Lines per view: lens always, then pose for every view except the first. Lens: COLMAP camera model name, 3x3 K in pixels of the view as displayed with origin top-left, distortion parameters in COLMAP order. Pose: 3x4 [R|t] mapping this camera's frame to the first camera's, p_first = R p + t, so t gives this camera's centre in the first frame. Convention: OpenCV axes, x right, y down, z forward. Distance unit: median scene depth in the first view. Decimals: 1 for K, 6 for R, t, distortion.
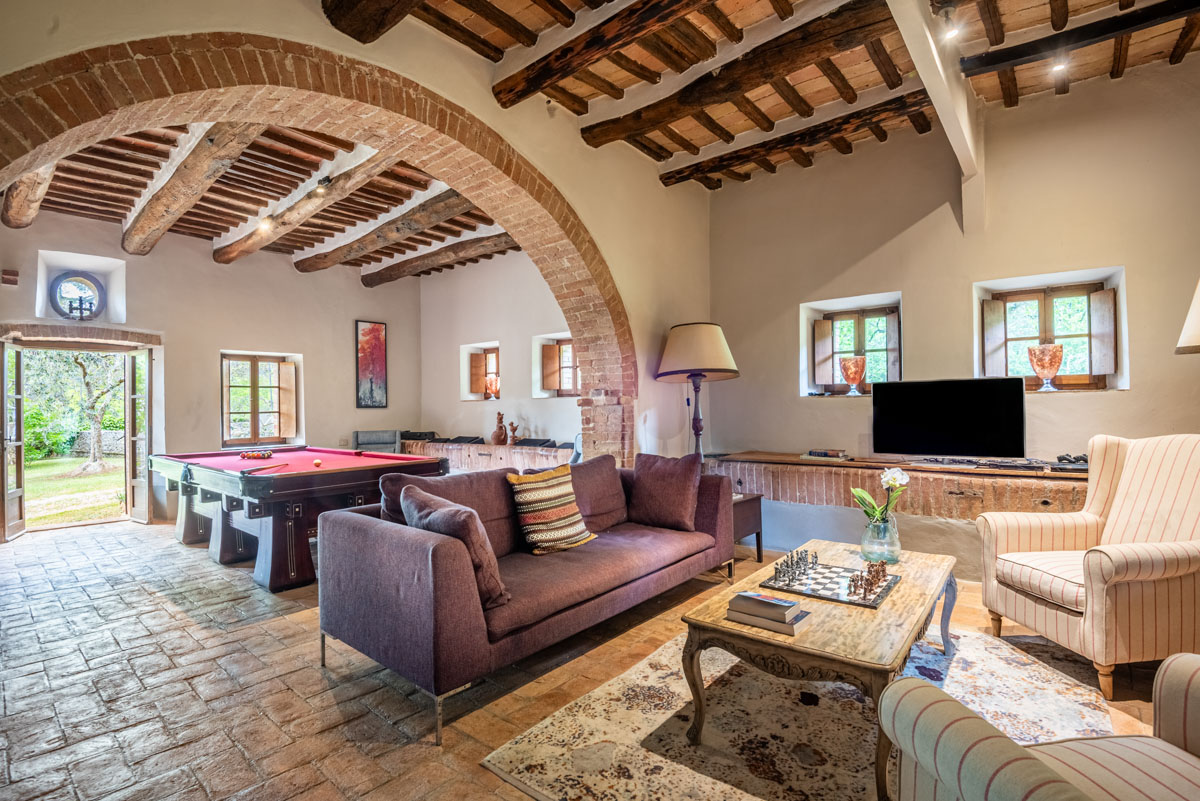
lens RADIAL K [[546.6, 0, 590.8], [0, 546.6, 404.3], [0, 0, 1]] dist [-0.003466, -0.003728]
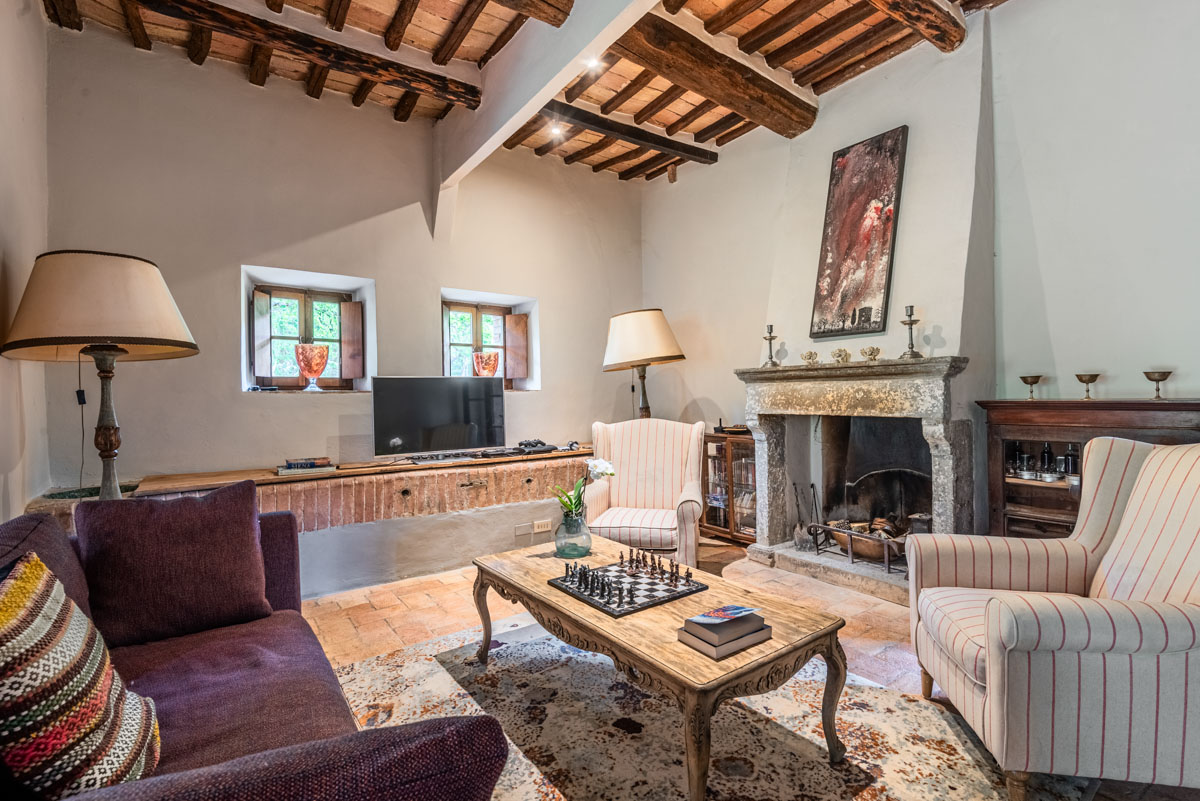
lens RADIAL K [[546.6, 0, 594.2], [0, 546.6, 404.8], [0, 0, 1]] dist [-0.003466, -0.003728]
pose [[0.245150, -0.000743, 0.969485, -0.276640], [0.008716, 0.999961, -0.001438, 0.011737], [-0.969446, 0.008802, 0.245146, 0.482730]]
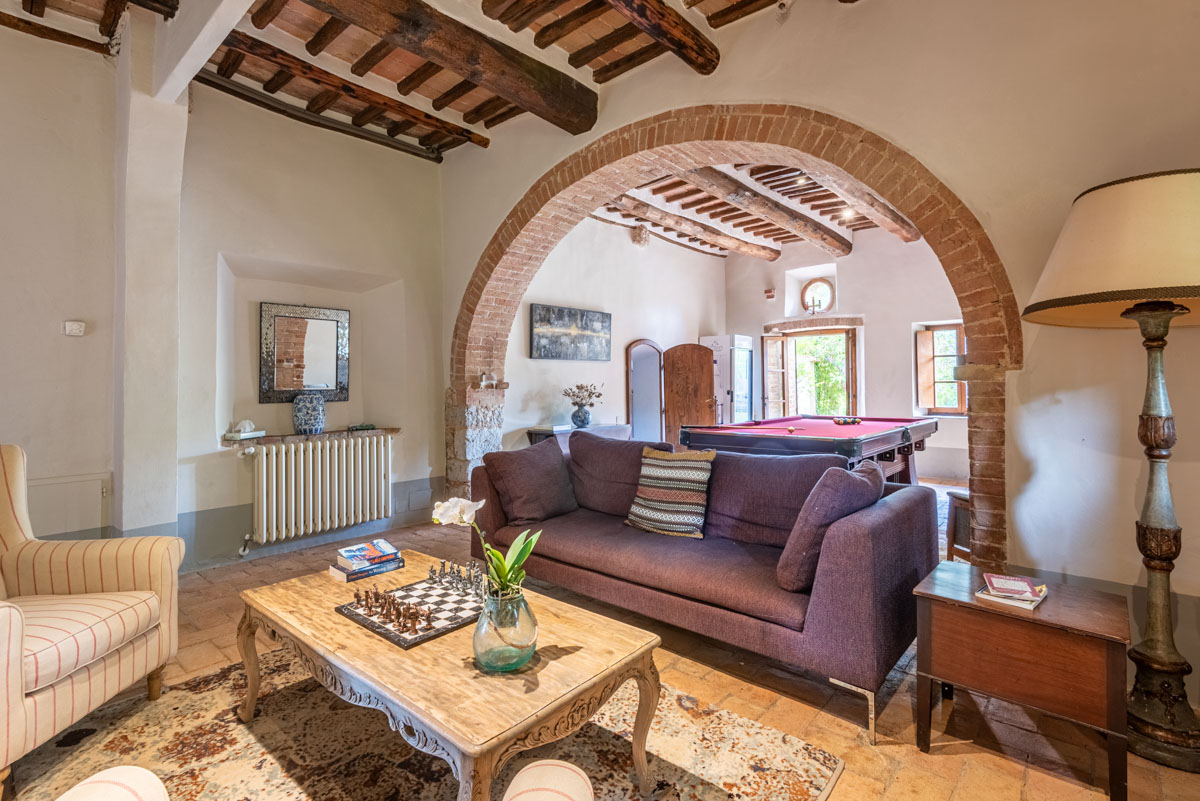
lens RADIAL K [[546.6, 0, 606.1], [0, 546.6, 371.5], [0, 0, 1]] dist [-0.003466, -0.003728]
pose [[0.010378, -0.006158, -0.999927, 0.745958], [0.012829, 0.999900, -0.006025, -0.010857], [0.999864, -0.012766, 0.010456, 0.741062]]
